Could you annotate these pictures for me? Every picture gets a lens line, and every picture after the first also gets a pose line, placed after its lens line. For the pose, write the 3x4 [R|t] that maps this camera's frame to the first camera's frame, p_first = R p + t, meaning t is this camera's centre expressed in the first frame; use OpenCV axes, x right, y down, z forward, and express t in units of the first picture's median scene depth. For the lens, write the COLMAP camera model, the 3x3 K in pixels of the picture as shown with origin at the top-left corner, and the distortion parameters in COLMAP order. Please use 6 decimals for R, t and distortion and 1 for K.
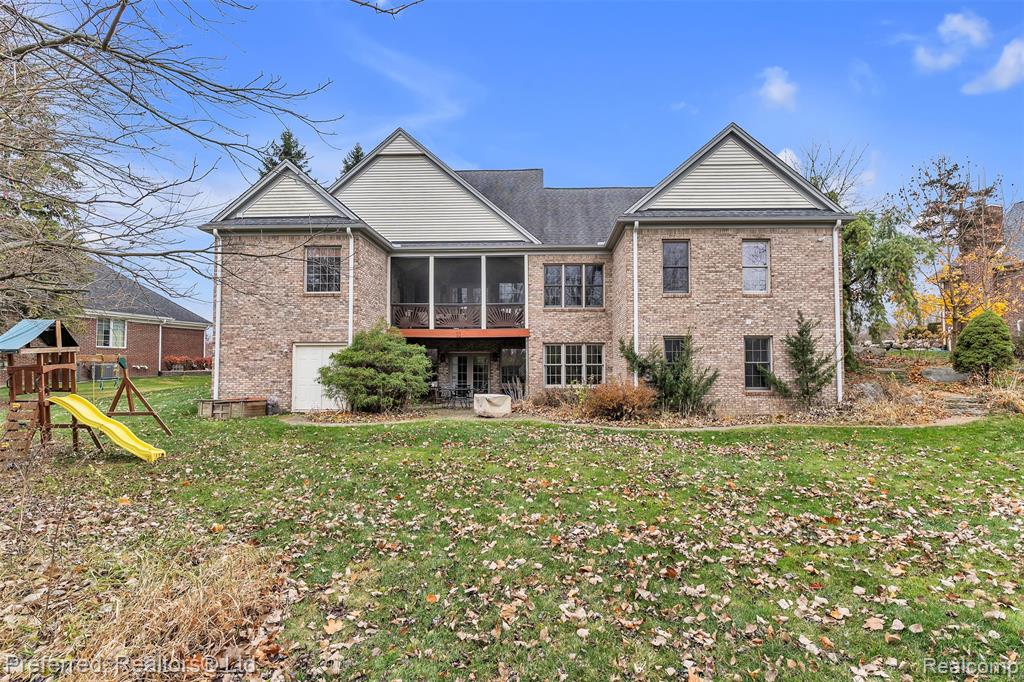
lens RADIAL K [[493.5, 0, 541.4], [0, 493.5, 355.6], [0, 0, 1]] dist [0.001529, -0.000848]
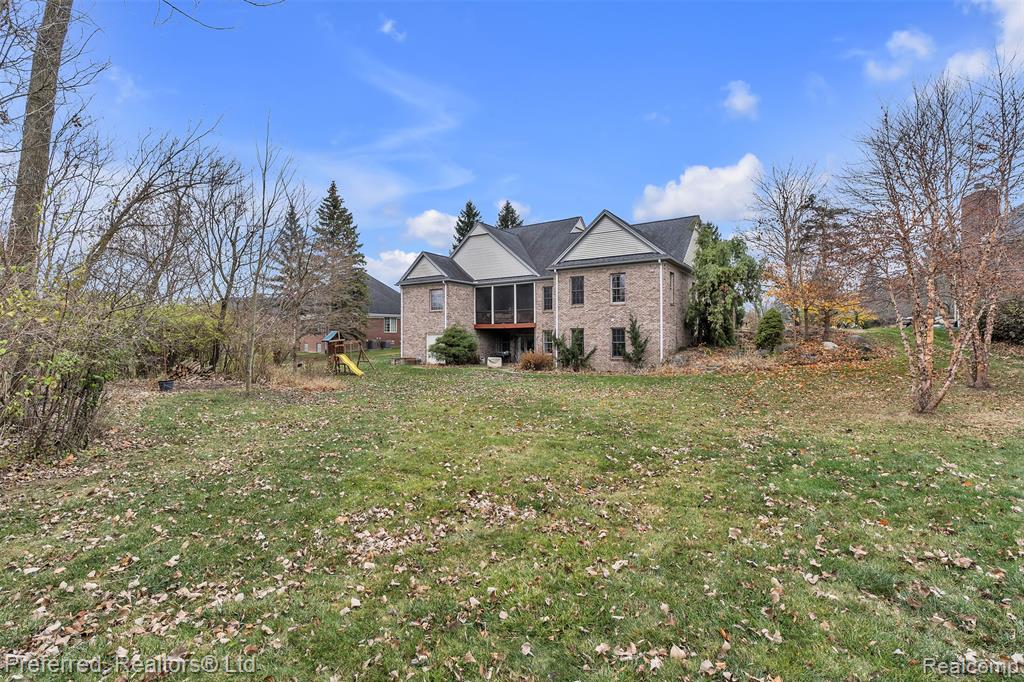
lens RADIAL K [[473.4, 0, 531.6], [0, 473.4, 339.5], [0, 0, 1]] dist [0.024486, 0.000184]
pose [[0.862907, -0.001963, -0.505359, 1.022490], [0.017438, 0.999513, 0.025893, -0.046135], [0.505061, -0.031156, 0.862521, -0.637227]]
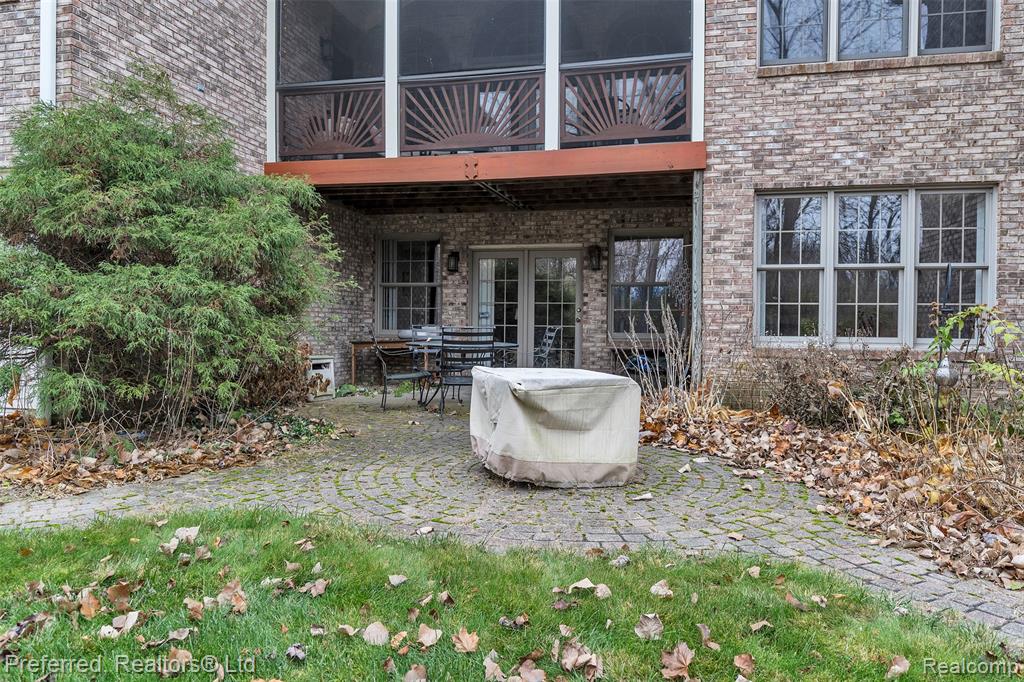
lens RADIAL K [[716.9, 0, 519.9], [0, 716.9, 335.1], [0, 0, 1]] dist [-0.009301, 0.003826]
pose [[0.974791, 0.013729, -0.222695, -0.043578], [-0.003682, 0.998959, 0.045468, 0.047756], [0.223087, -0.043502, 0.973827, 0.676856]]
